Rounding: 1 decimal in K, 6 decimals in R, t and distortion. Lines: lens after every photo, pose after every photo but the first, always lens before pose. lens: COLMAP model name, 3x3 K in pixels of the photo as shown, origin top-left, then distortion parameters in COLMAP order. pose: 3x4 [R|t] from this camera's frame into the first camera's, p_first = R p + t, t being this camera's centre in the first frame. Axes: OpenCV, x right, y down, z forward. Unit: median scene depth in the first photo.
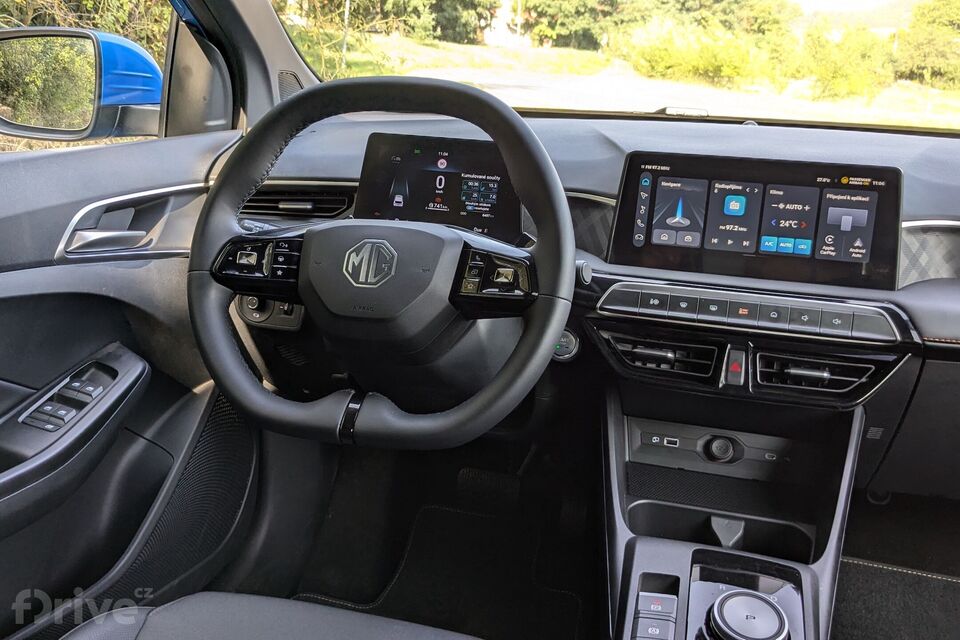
lens RADIAL K [[970.2, 0, 477.3], [0, 970.2, 319.6], [0, 0, 1]] dist [0.023930, 0.000000]
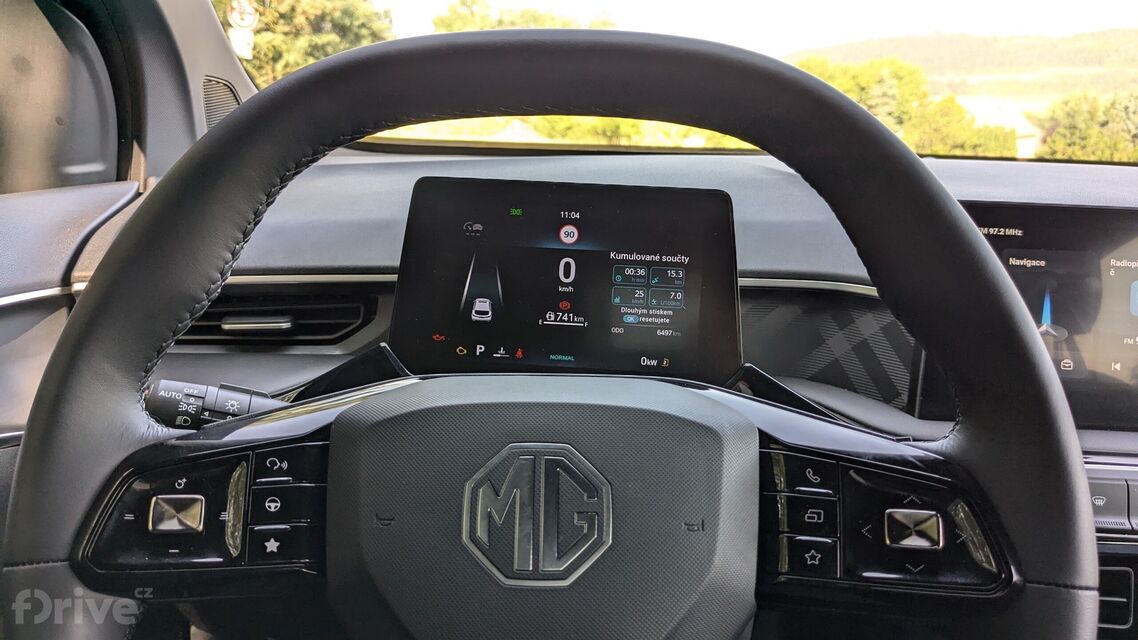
lens RADIAL K [[944.7, 0, 581.3], [0, 944.7, 317.5], [0, 0, 1]] dist [0.025224, -0.059953]
pose [[0.977450, -0.048101, 0.205617, -0.134493], [0.059899, 0.996873, -0.051544, -0.092282], [-0.202494, 0.062698, 0.977274, 0.524625]]
